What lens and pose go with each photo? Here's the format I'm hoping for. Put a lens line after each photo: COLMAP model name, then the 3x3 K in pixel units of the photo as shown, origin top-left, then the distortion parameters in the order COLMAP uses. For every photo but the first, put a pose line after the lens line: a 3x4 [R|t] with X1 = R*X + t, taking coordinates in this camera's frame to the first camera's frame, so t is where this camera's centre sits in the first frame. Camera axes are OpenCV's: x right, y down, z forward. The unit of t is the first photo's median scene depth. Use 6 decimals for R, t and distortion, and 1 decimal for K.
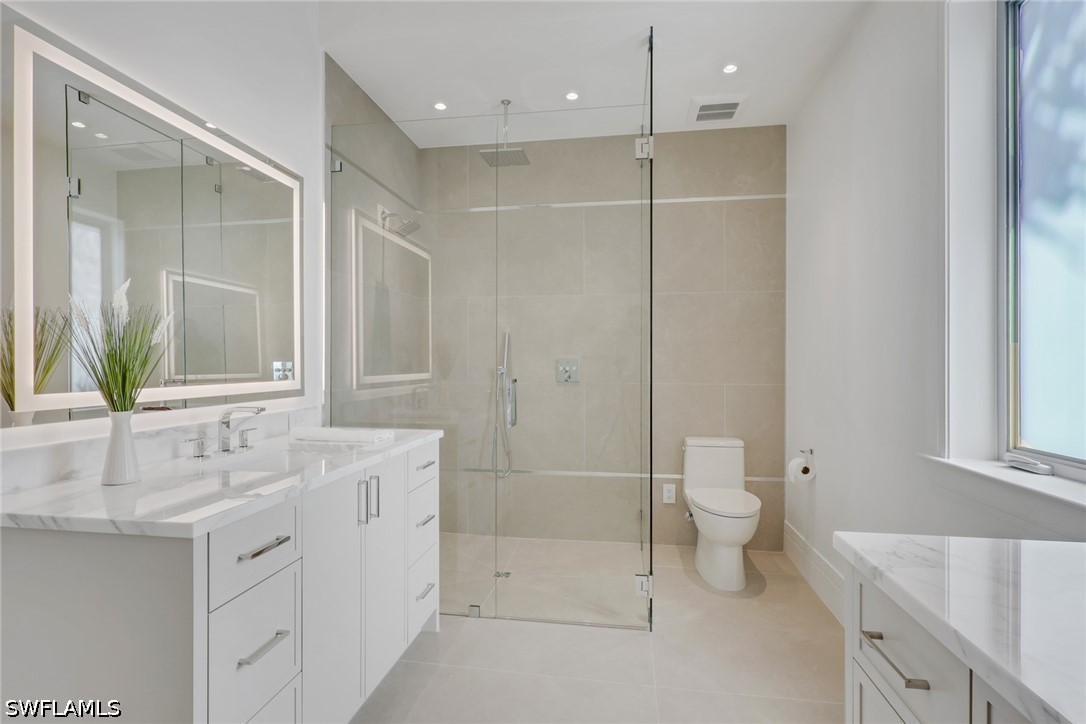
lens RADIAL K [[524.3, 0, 543.0], [0, 524.3, 362.0], [0, 0, 1]] dist [-0.010563, 0.000617]
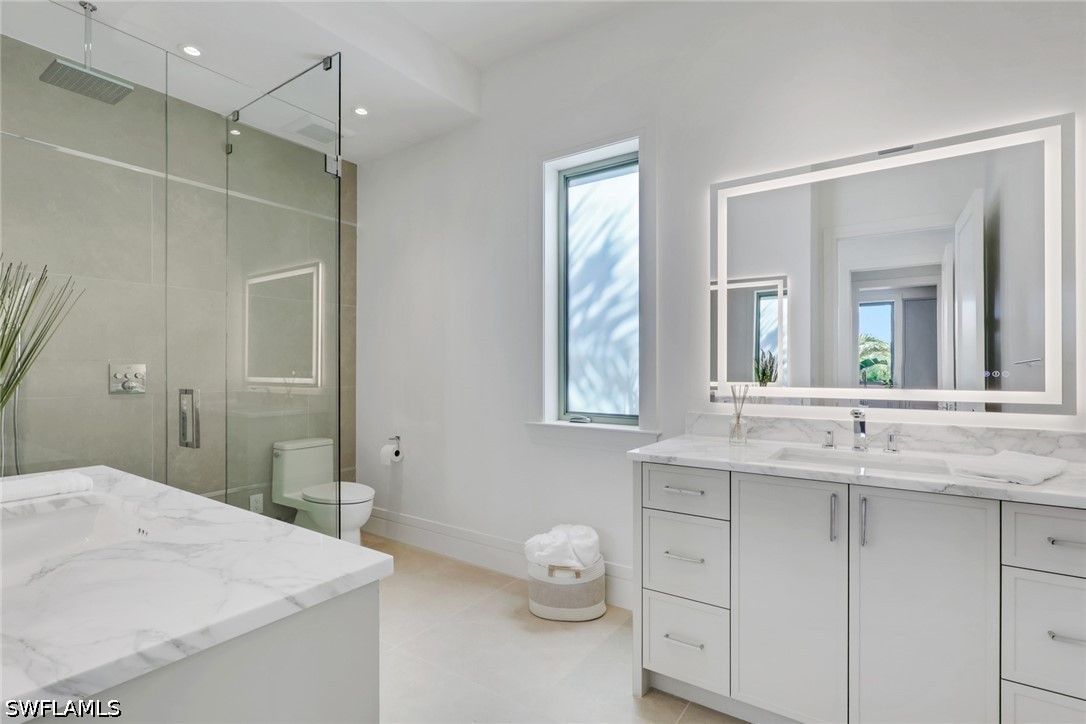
lens RADIAL K [[524.3, 0, 543.0], [0, 524.3, 362.0], [0, 0, 1]] dist [-0.010563, 0.000617]
pose [[0.427327, 0.006333, 0.904075, -0.488415], [0.000116, 0.999975, -0.007059, -0.003357], [-0.904097, 0.003121, 0.427315, 0.141978]]
